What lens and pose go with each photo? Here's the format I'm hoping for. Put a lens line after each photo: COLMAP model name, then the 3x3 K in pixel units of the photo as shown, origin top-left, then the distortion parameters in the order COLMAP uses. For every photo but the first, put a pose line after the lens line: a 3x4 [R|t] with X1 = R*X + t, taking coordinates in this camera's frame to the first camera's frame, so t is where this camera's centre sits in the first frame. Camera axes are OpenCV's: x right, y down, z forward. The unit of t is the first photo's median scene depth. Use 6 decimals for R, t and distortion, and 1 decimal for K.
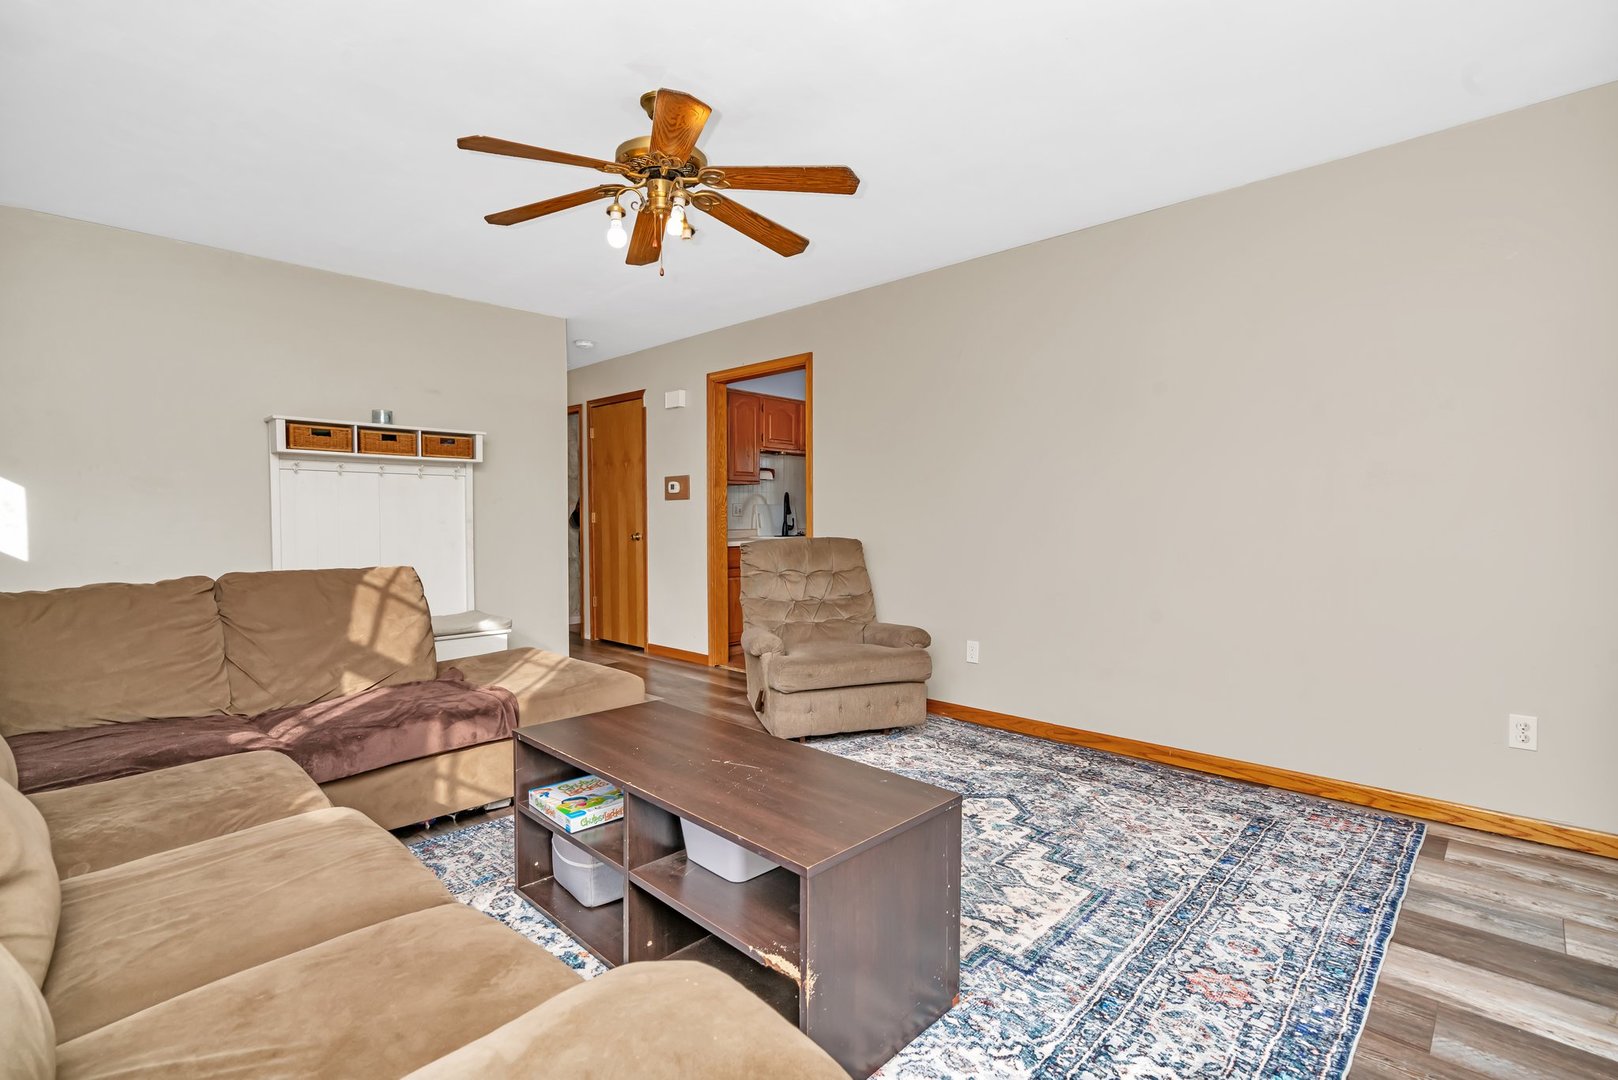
lens RADIAL K [[751.0, 0, 807.3], [0, 751.0, 534.4], [0, 0, 1]] dist [-0.002635, 0.001696]
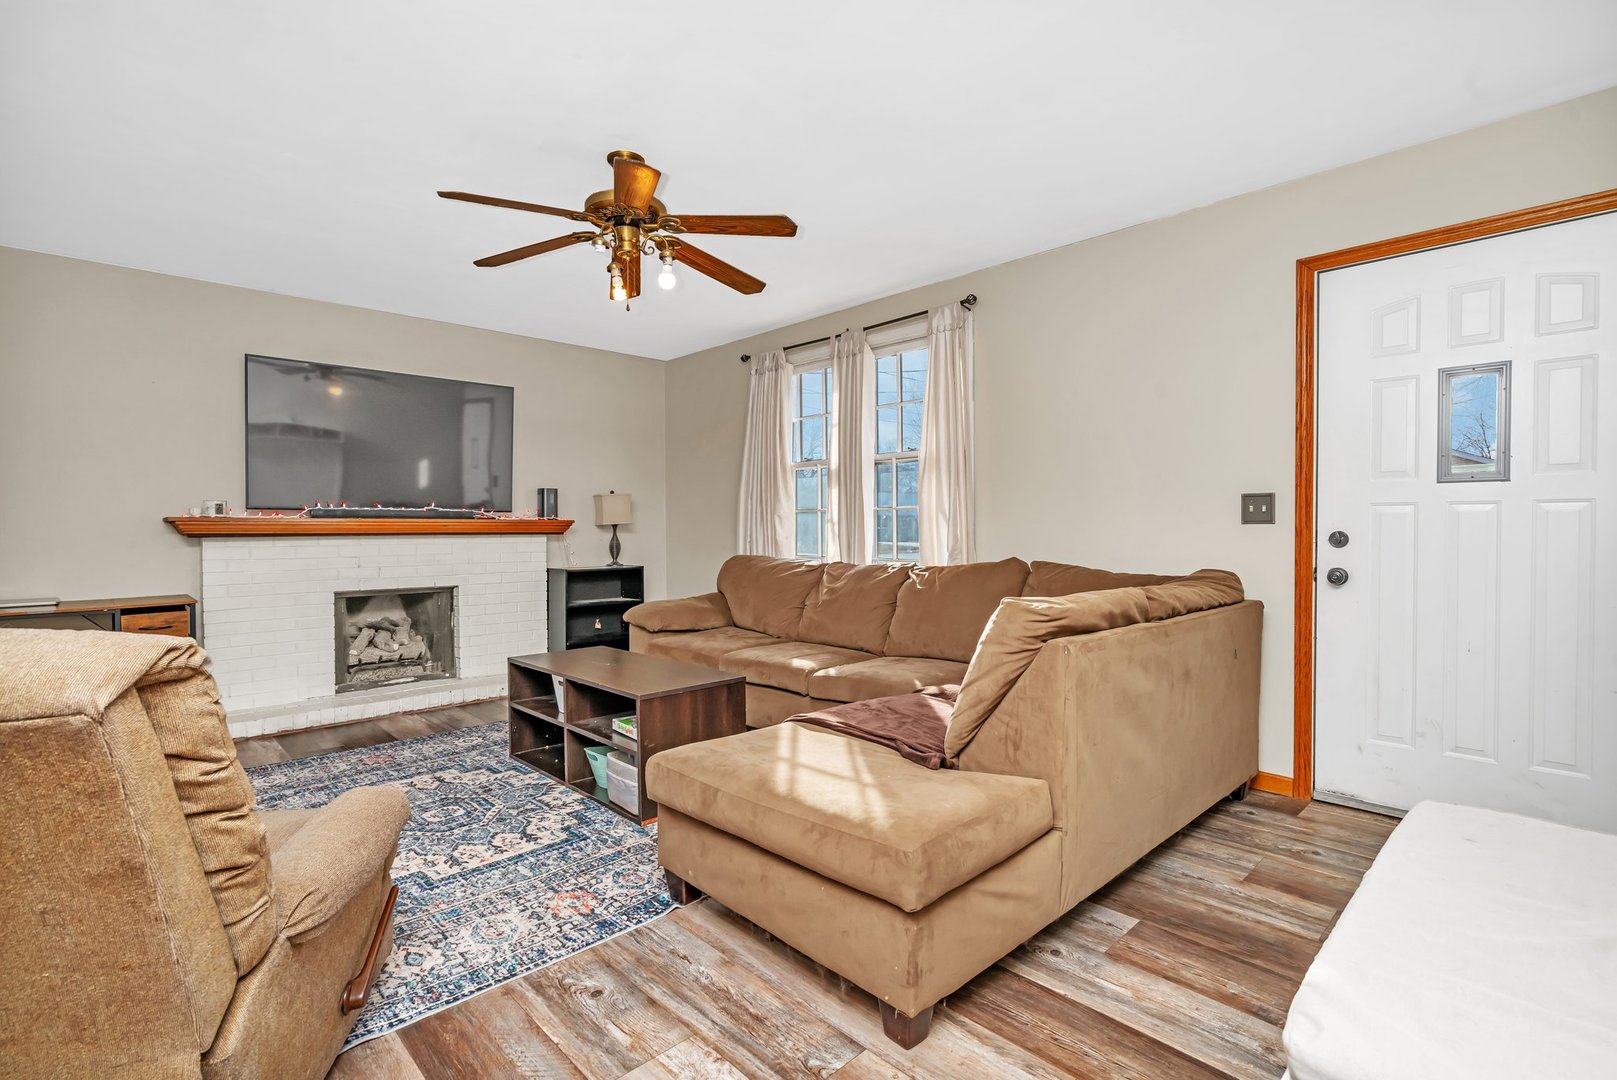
lens RADIAL K [[750.5, 0, 812.4], [0, 750.5, 540.3], [0, 0, 1]] dist [-0.002635, 0.001696]
pose [[-0.999807, 0.010064, 0.016870, -0.409478], [0.010697, 0.999227, 0.037832, -0.038210], [-0.016476, 0.038005, -0.999142, 1.803973]]
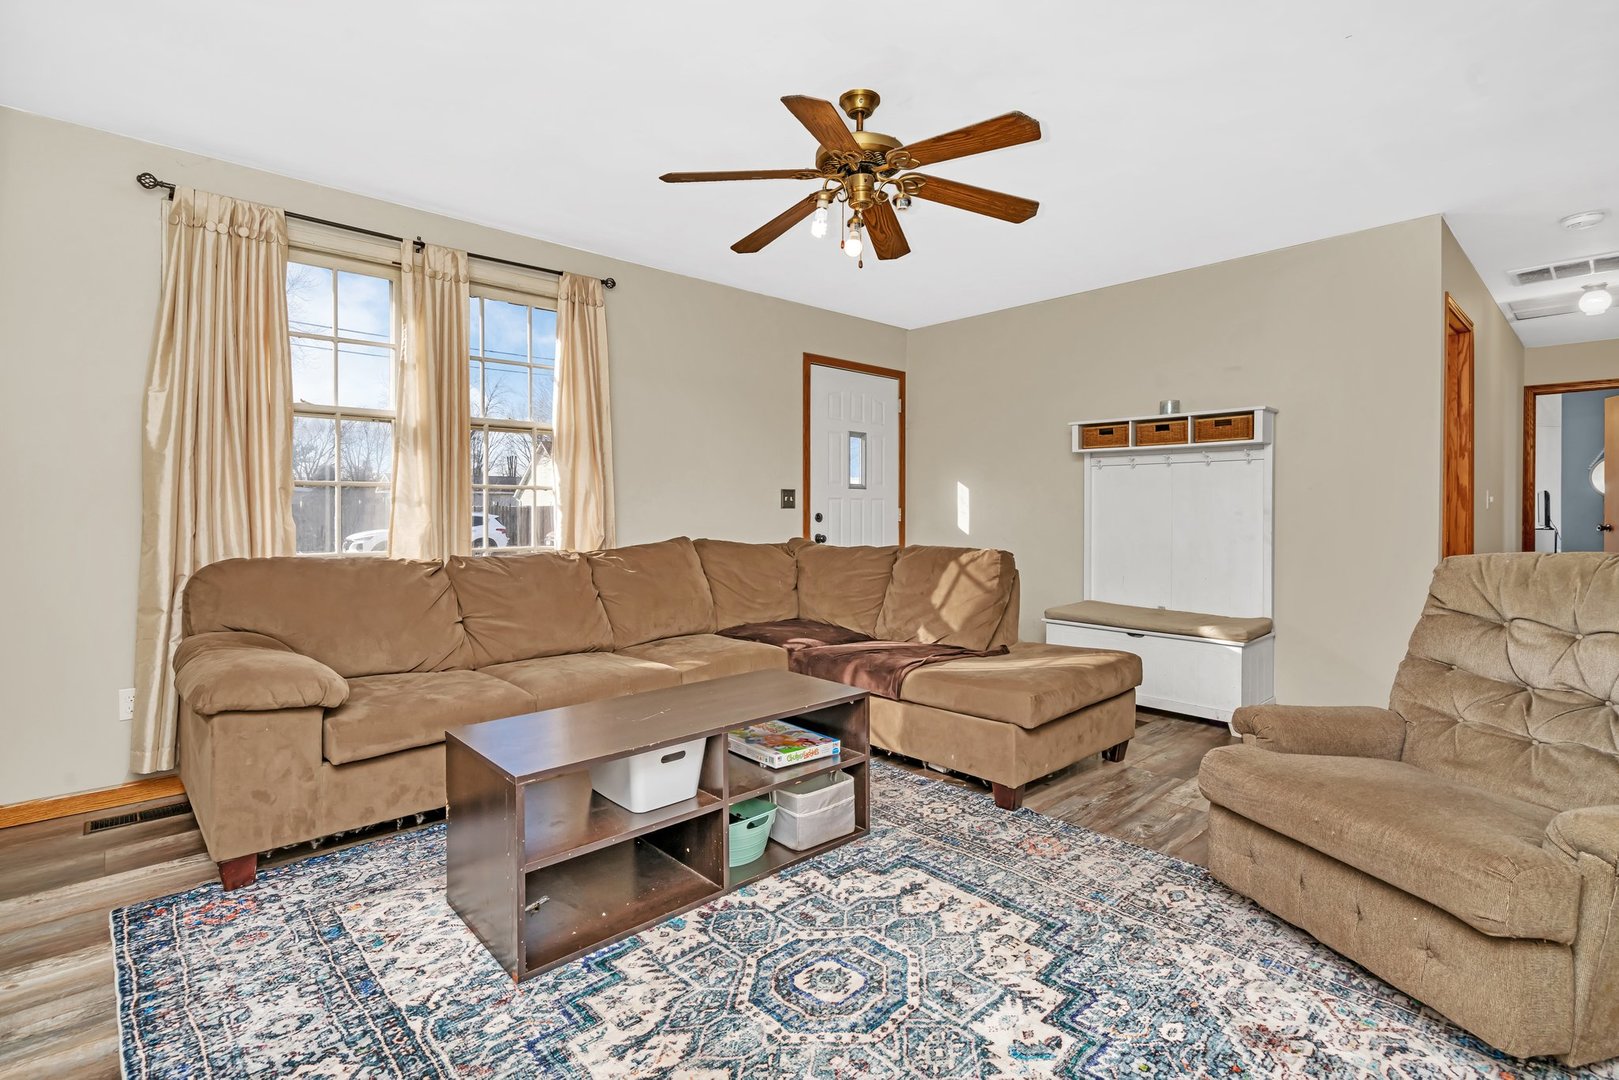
lens RADIAL K [[751.5, 0, 800.8], [0, 751.5, 519.9], [0, 0, 1]] dist [-0.002635, 0.001696]
pose [[-0.052896, 0.019796, -0.998404, 0.695938], [-0.020129, 0.999579, 0.020886, -0.024425], [0.998397, 0.021201, -0.052475, 0.831227]]
